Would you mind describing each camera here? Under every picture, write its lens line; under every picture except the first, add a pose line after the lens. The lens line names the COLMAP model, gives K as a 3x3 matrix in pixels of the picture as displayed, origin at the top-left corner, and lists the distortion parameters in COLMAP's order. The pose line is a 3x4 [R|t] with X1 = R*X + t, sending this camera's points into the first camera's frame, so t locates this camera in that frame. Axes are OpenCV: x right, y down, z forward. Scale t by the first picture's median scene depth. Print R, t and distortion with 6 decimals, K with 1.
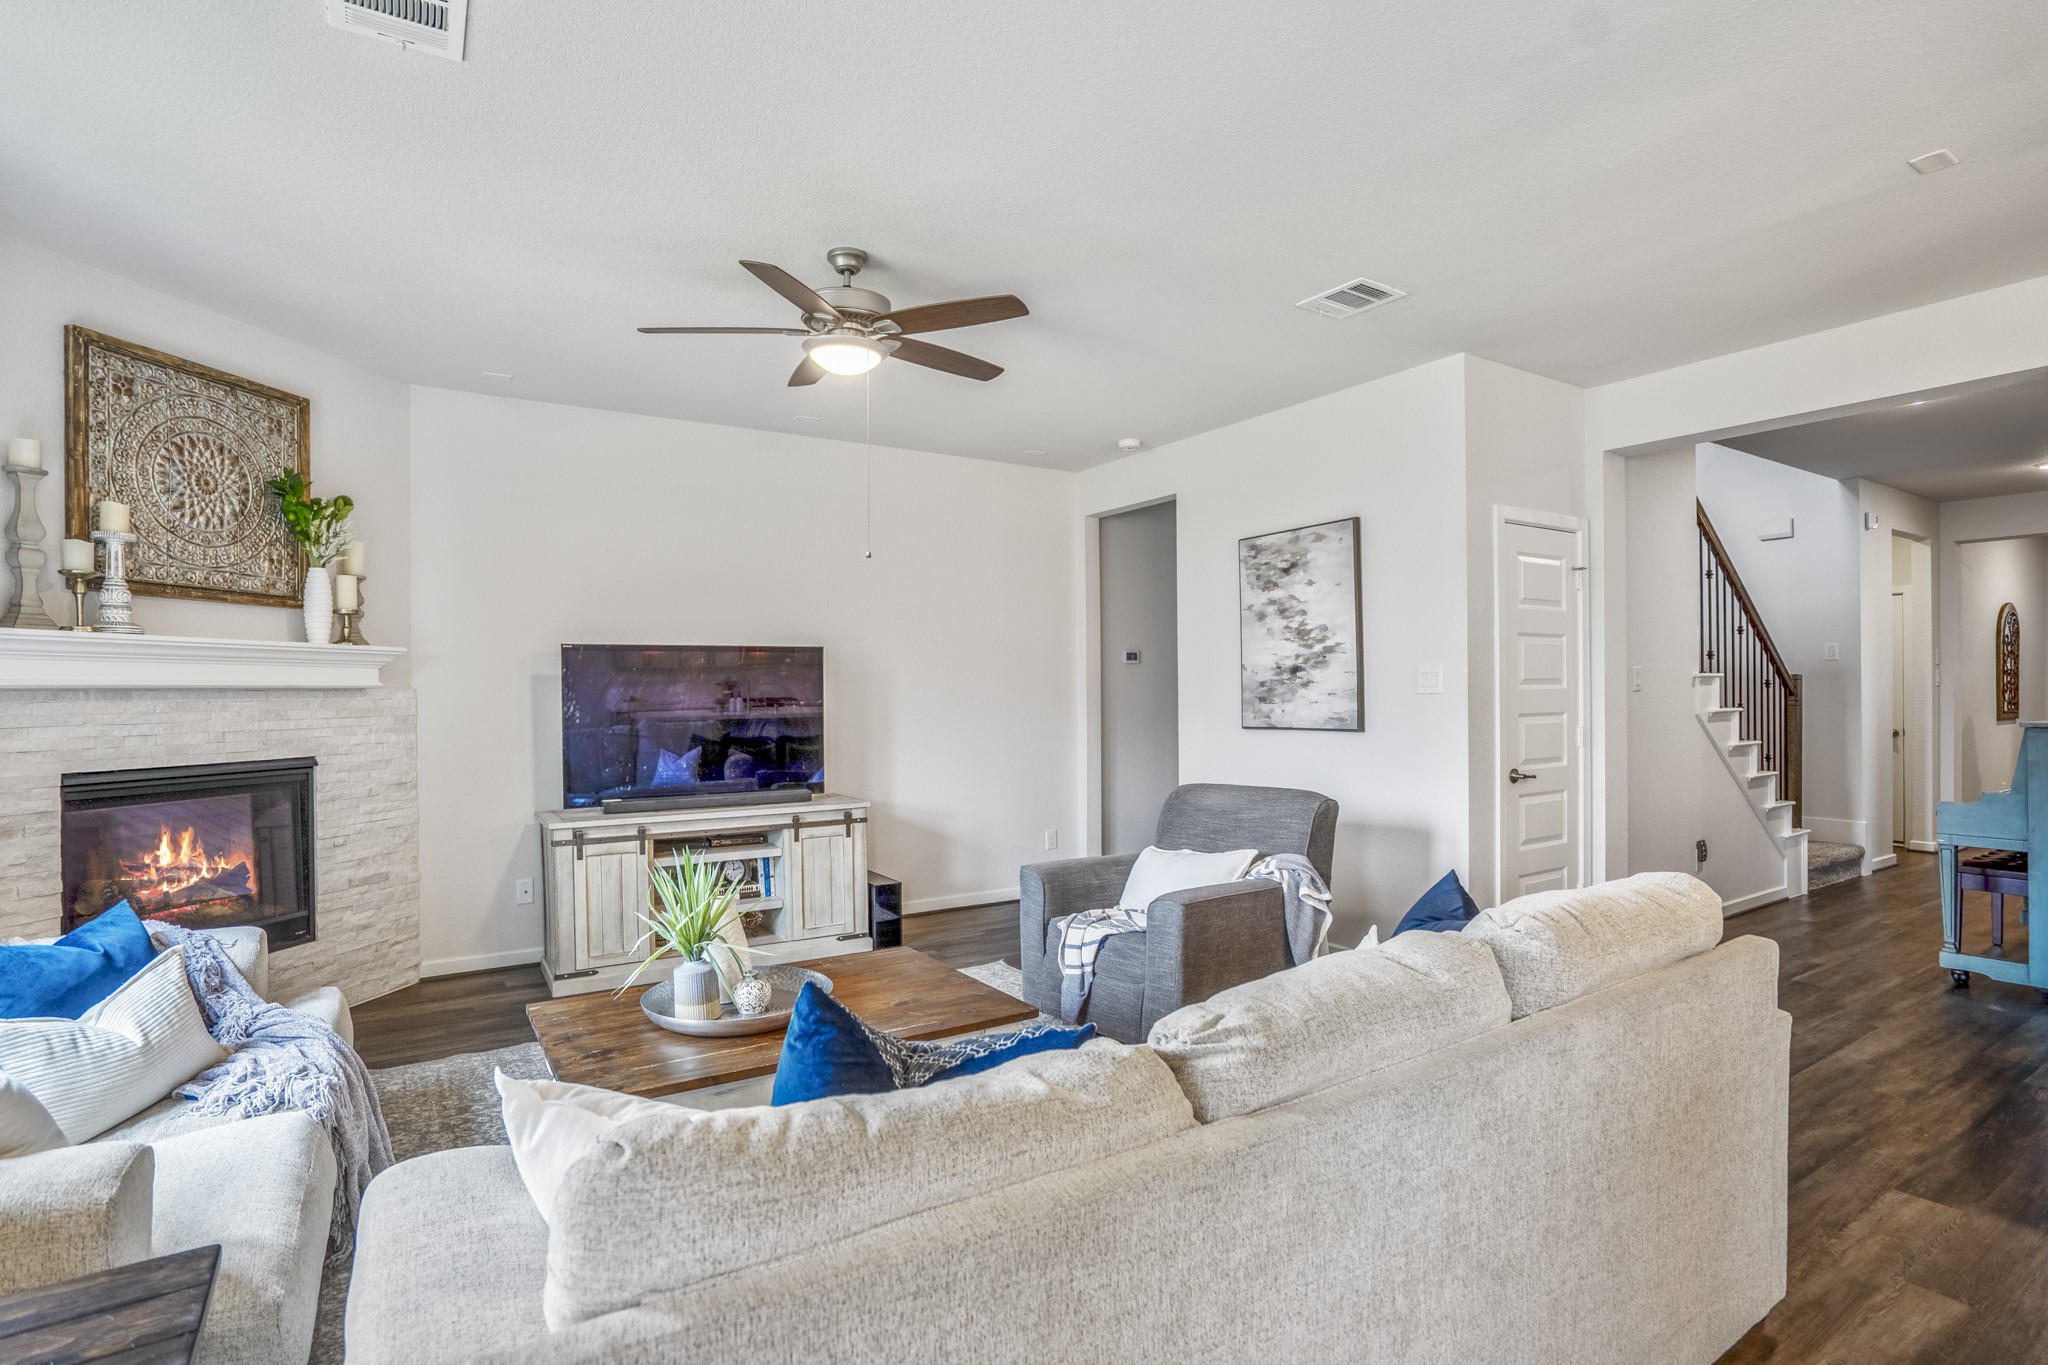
lens RADIAL K [[988.6, 0, 999.3], [0, 988.6, 697.7], [0, 0, 1]] dist [-0.065849, 0.023831]
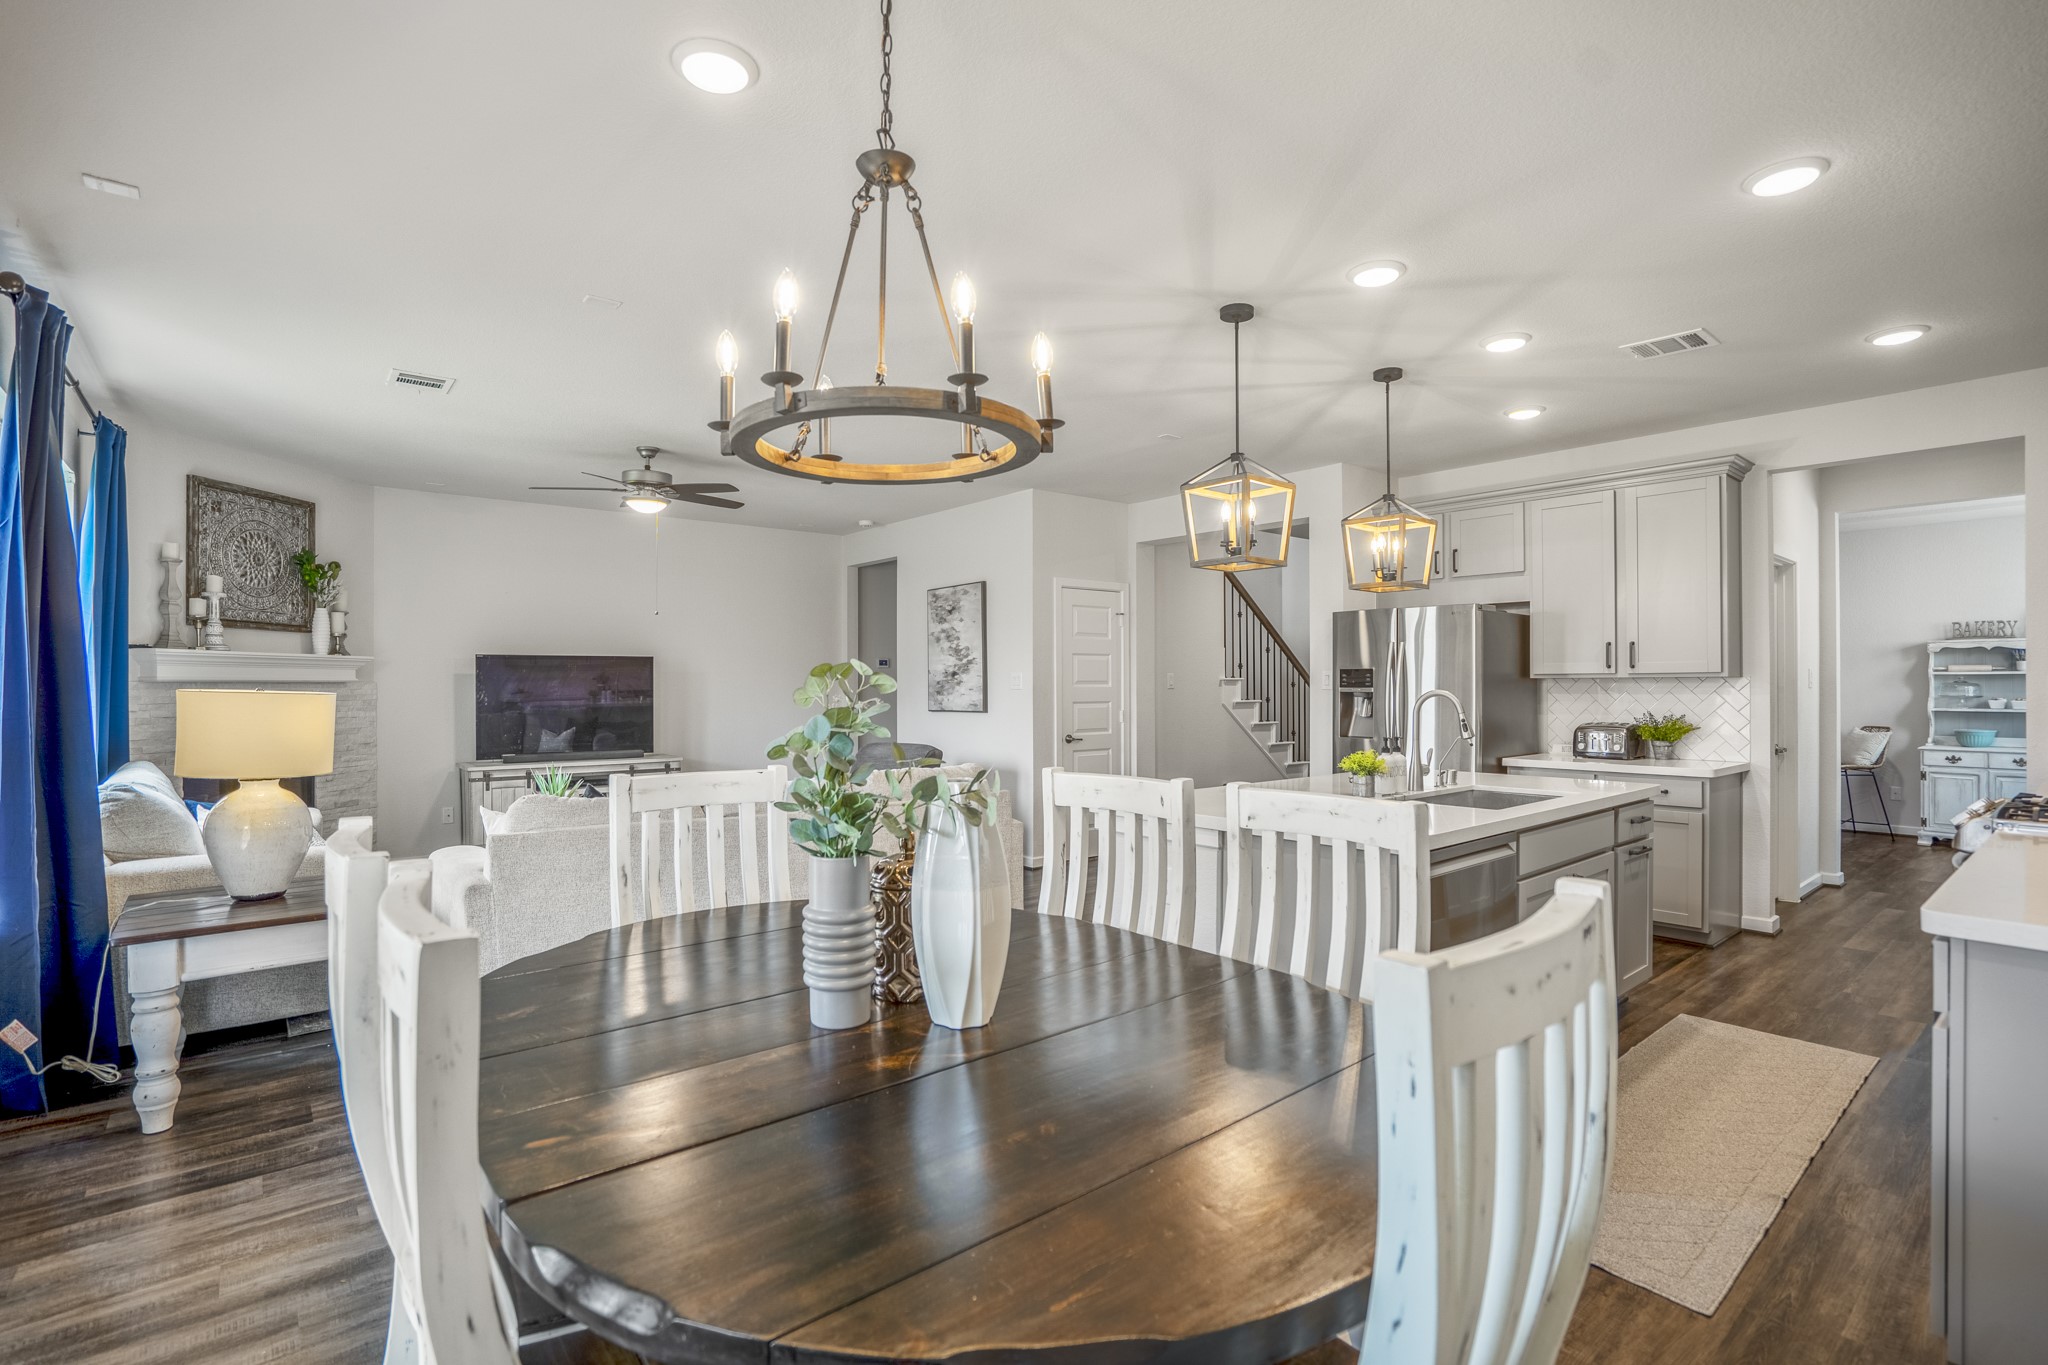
lens RADIAL K [[961.8, 0, 1005.3], [0, 961.8, 685.0], [0, 0, 1]] dist [-0.054330, 0.017911]
pose [[0.993311, 0.005913, 0.115316, 0.237648], [-0.004972, 0.999952, -0.008444, 0.002439], [-0.115360, 0.007814, 0.993293, -0.654394]]
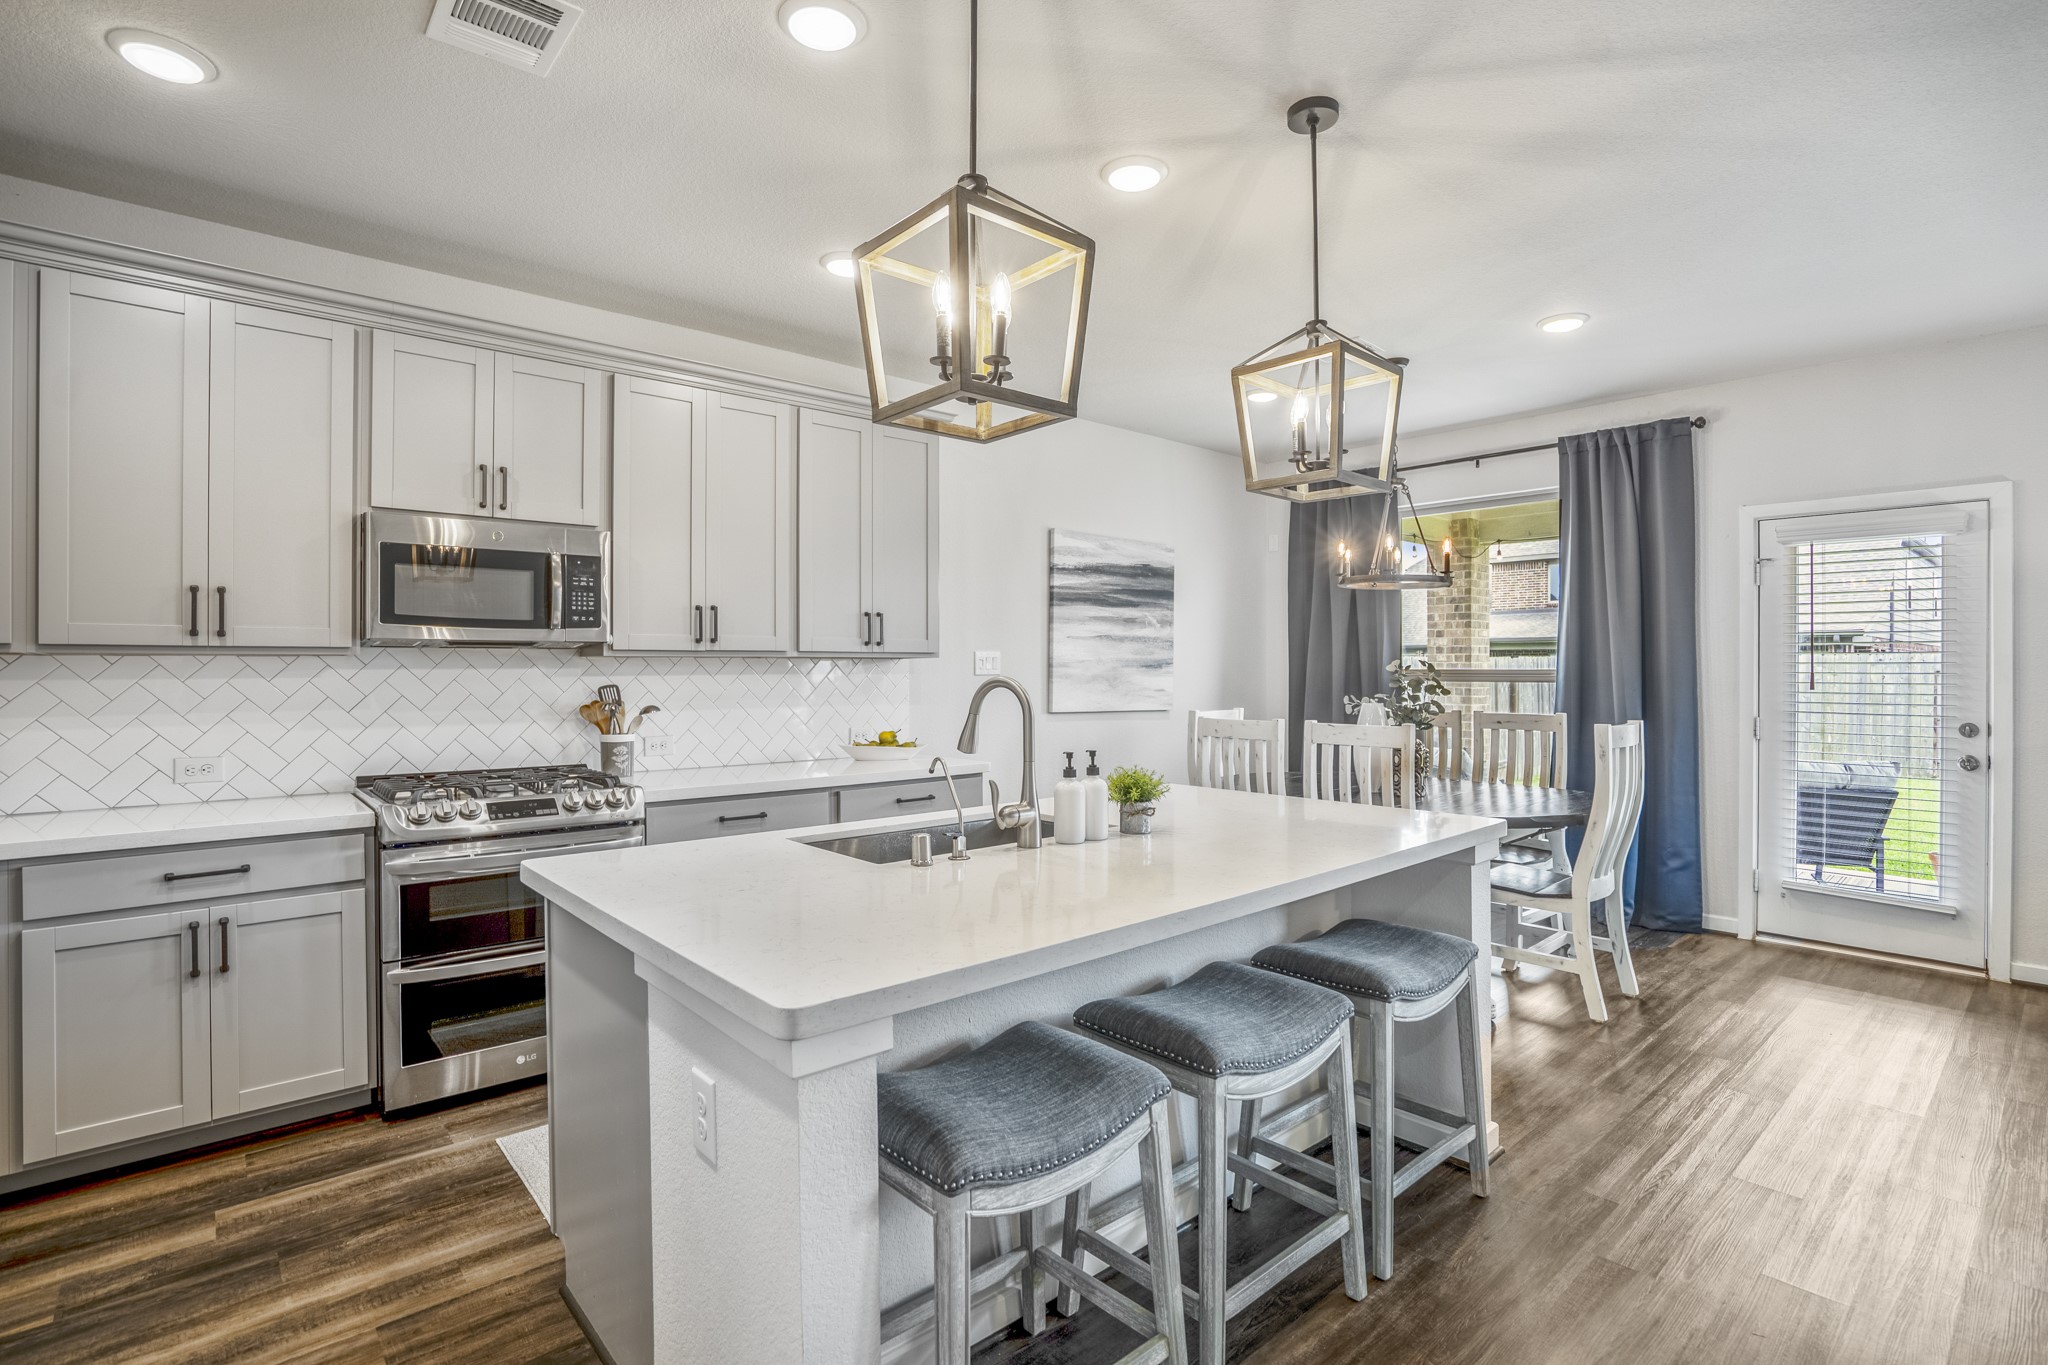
lens RADIAL K [[974.3, 0, 1027.2], [0, 974.3, 691.8], [0, 0, 1]] dist [-0.054998, 0.020071]
pose [[-0.986852, 0.012292, -0.161159, 0.810667], [0.007297, 0.999476, 0.031550, -0.010717], [0.161463, 0.029959, -0.986424, 0.719668]]
